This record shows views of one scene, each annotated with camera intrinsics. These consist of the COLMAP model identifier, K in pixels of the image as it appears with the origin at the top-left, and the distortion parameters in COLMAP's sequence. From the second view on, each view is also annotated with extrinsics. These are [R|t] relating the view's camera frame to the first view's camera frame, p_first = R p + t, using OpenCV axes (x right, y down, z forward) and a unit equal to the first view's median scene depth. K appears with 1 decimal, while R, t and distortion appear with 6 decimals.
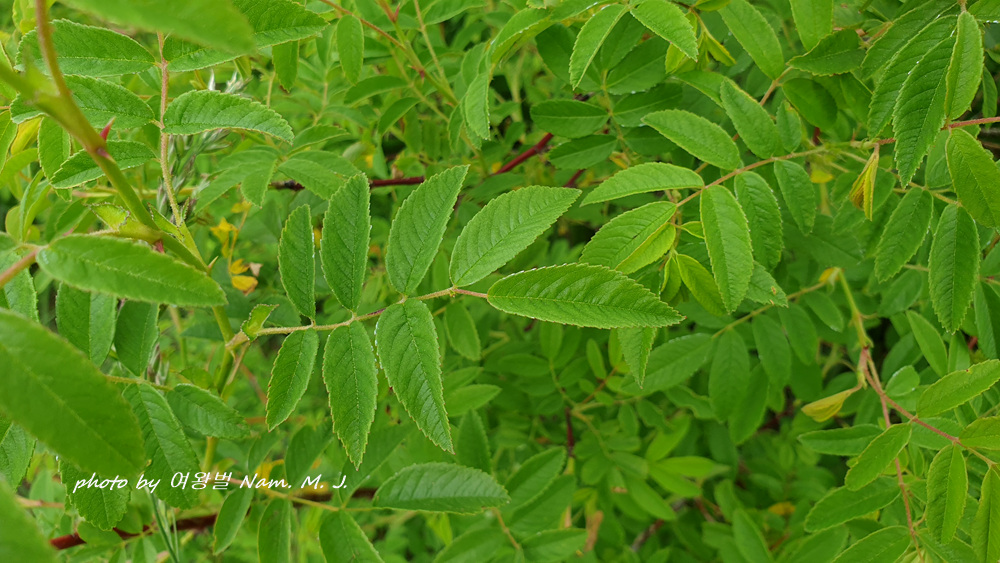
lens RADIAL K [[794.0, 0, 500.3], [0, 794.0, 265.3], [0, 0, 1]] dist [-0.011570, -0.009532]
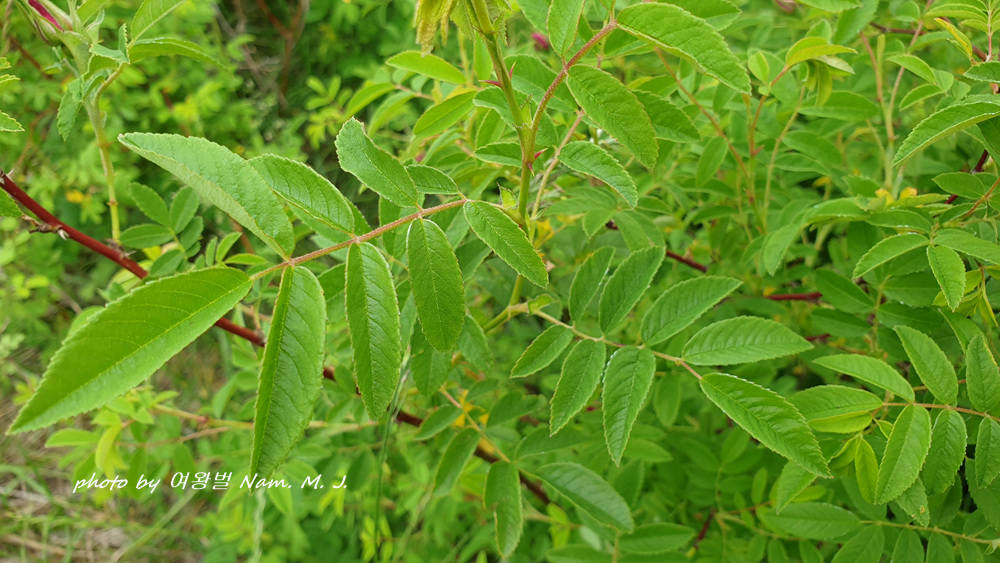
lens RADIAL K [[794.0, 0, 500.3], [0, 794.0, 265.3], [0, 0, 1]] dist [-0.011570, -0.009532]
pose [[0.815141, 0.496831, -0.297832, 0.001603], [-0.510464, 0.859142, 0.036089, -0.002084], [0.273810, 0.122615, 0.953936, -0.276218]]
